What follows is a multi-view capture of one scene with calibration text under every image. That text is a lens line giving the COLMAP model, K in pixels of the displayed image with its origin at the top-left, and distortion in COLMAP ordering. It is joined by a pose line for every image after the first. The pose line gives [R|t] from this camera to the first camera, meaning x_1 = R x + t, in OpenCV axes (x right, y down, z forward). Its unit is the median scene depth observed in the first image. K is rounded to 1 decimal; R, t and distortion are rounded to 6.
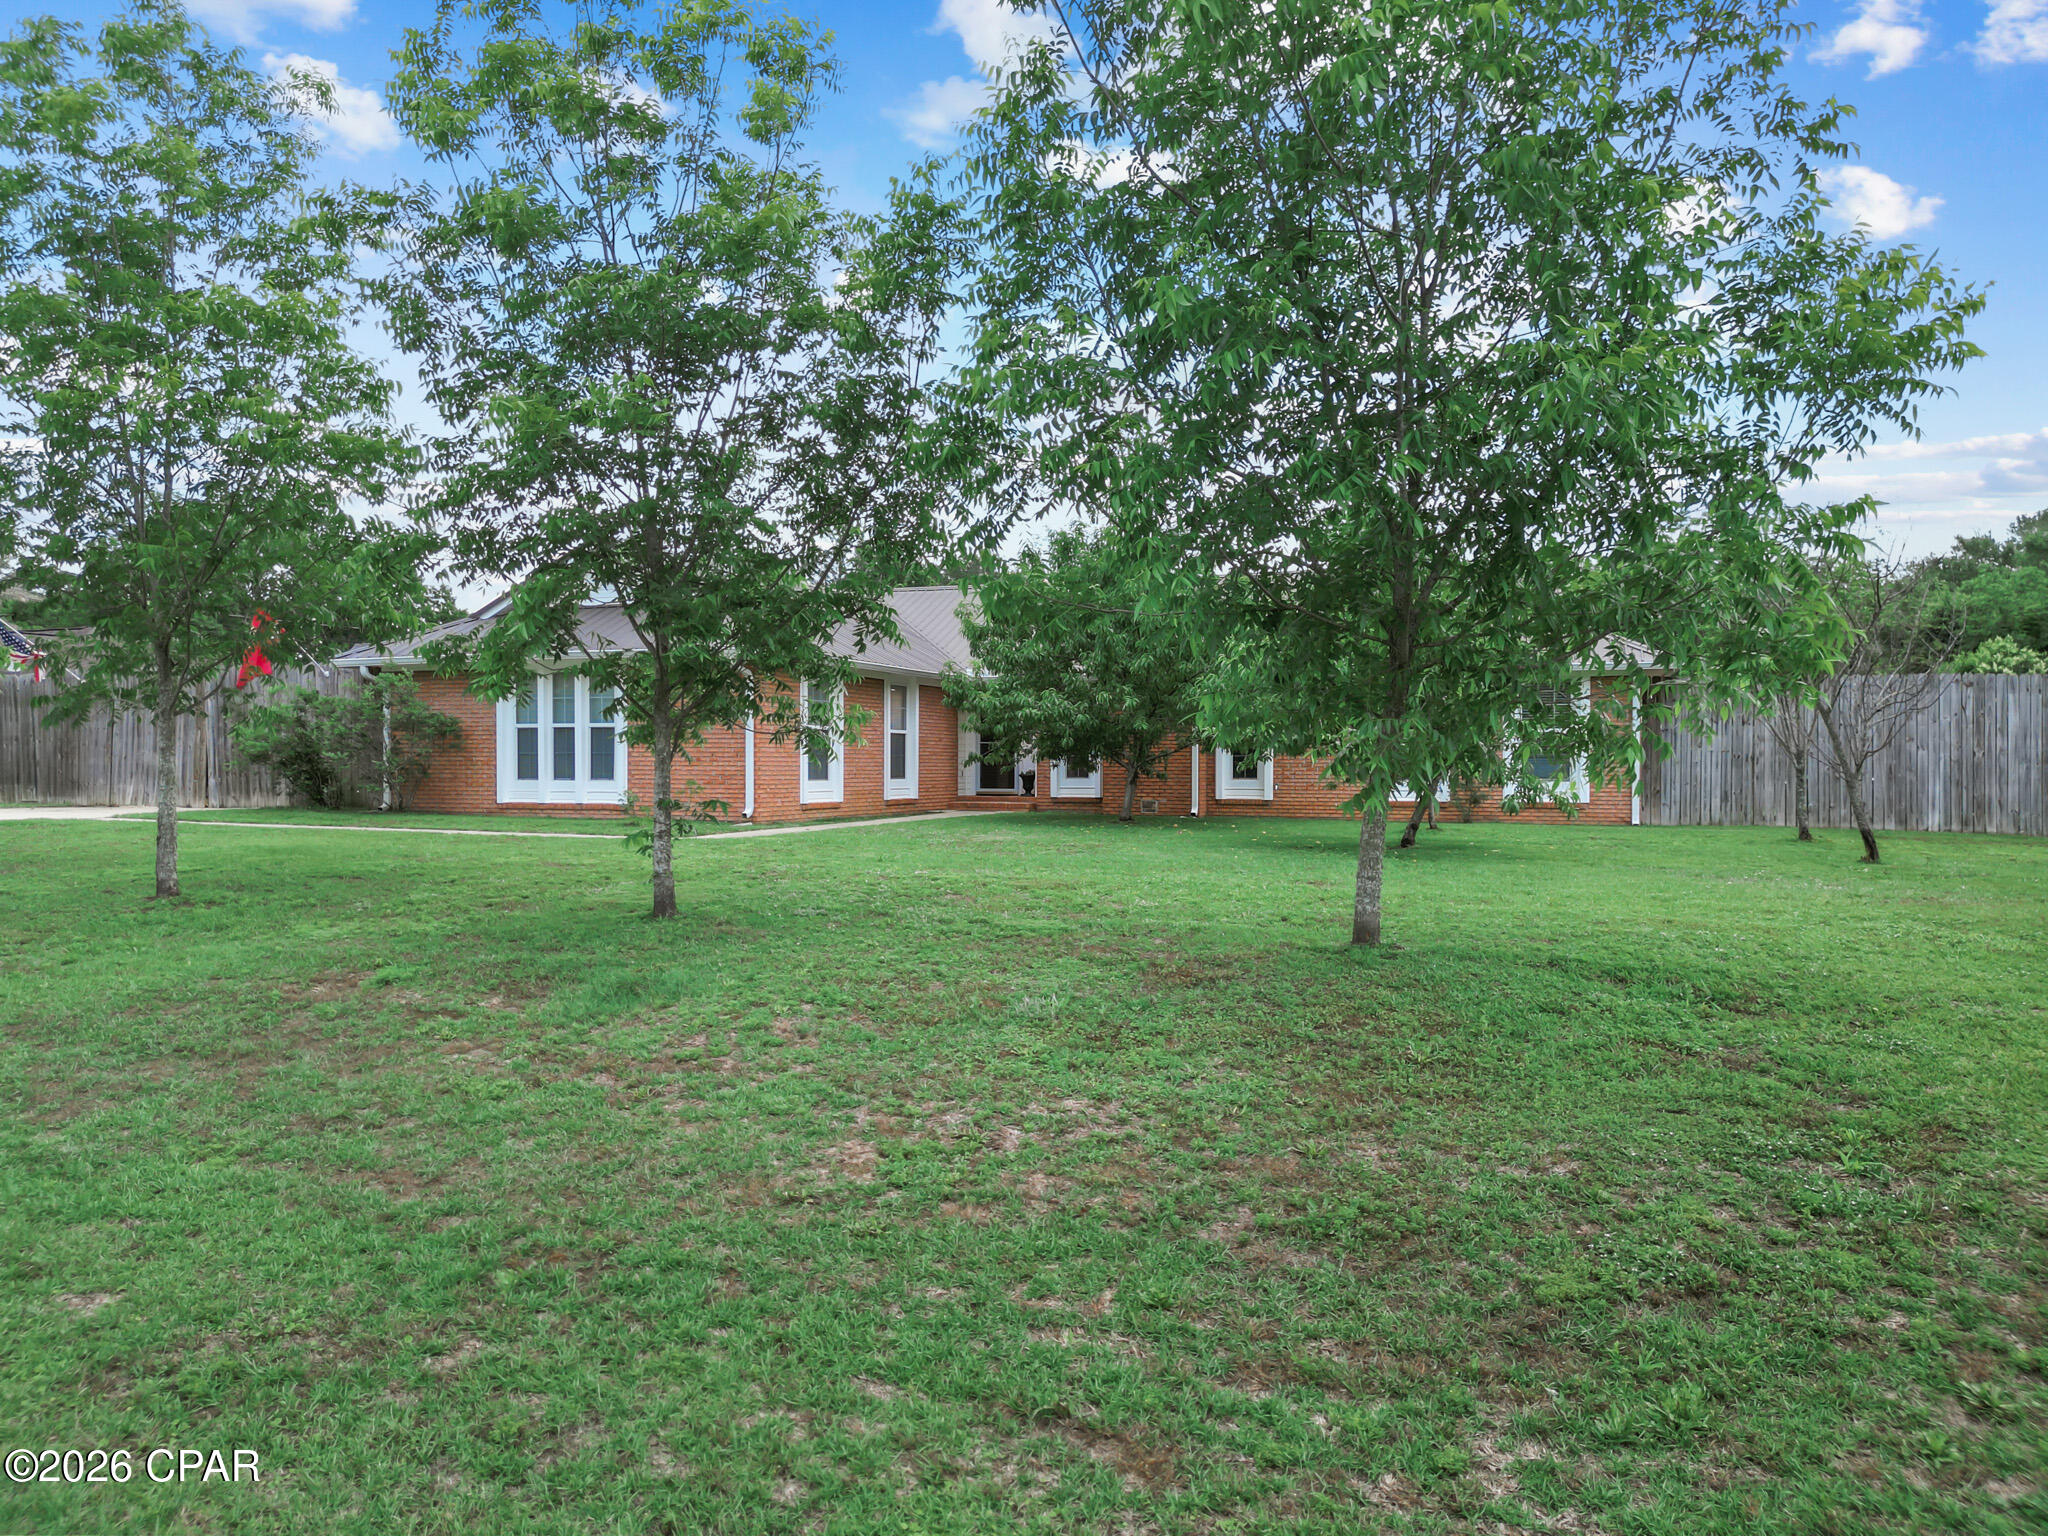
lens RADIAL K [[1430.7, 0, 1024.0], [0, 1430.7, 768.0], [0, 0, 1]] dist [0.034706, -0.001988]
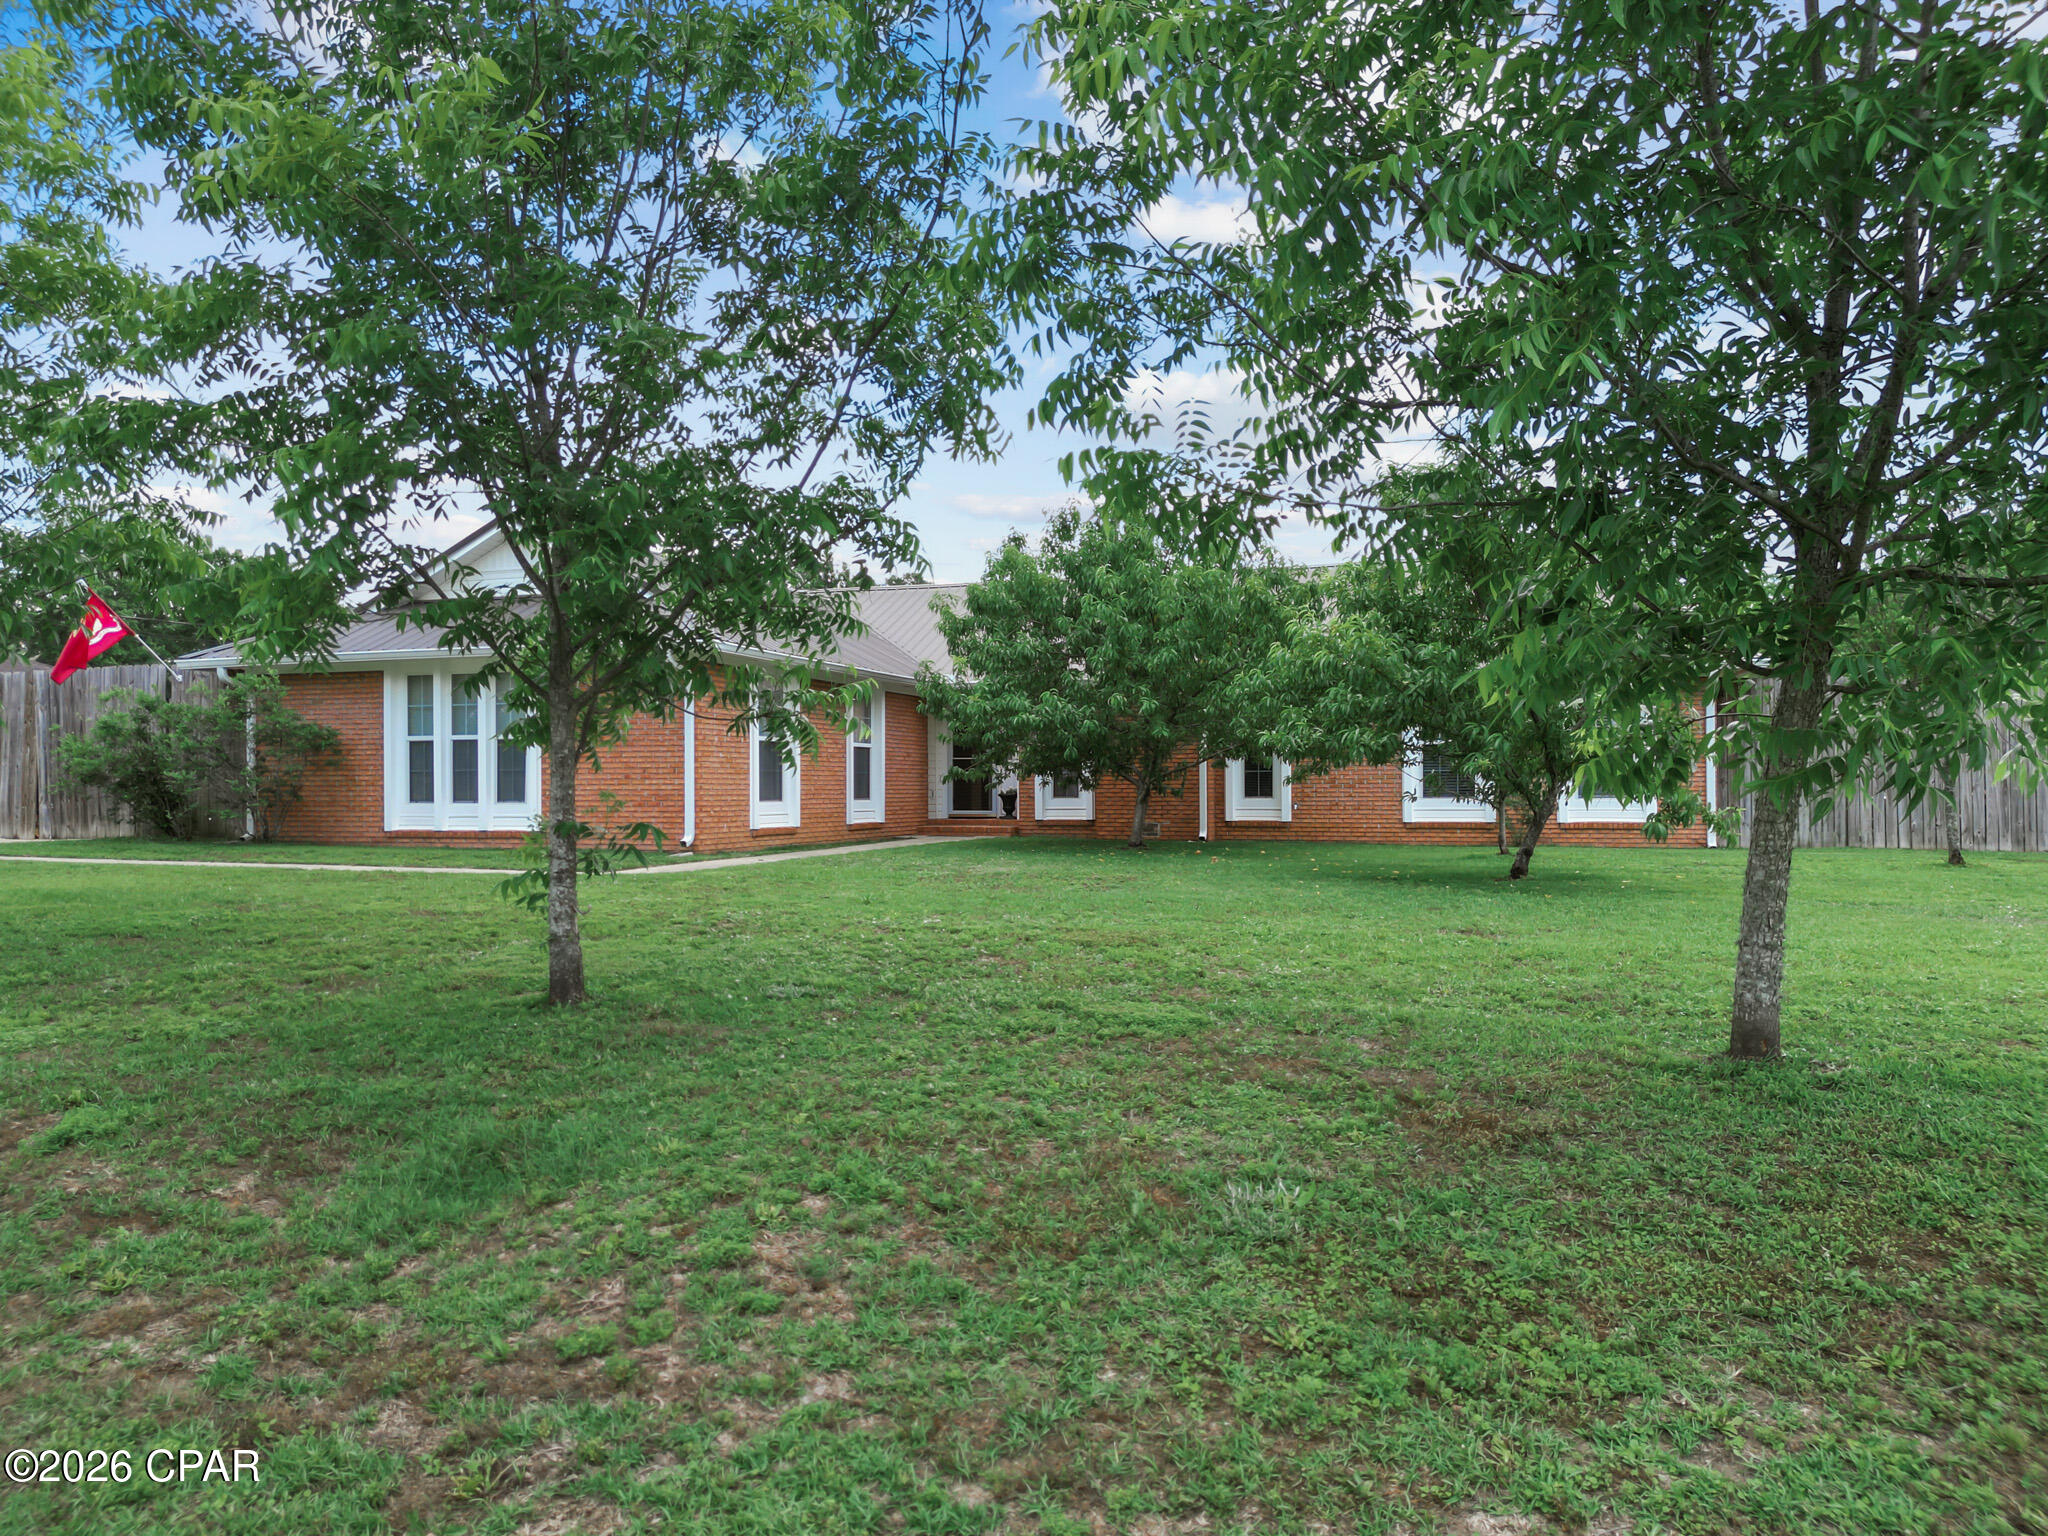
lens RADIAL K [[1457.4, 0, 1019.5], [0, 1457.4, 797.8], [0, 0, 1]] dist [0.042022, -0.004202]
pose [[0.999341, -0.005921, 0.035822, -0.028144], [0.005775, 0.999975, 0.004188, 0.003826], [-0.035846, -0.003978, 0.999349, 0.134782]]
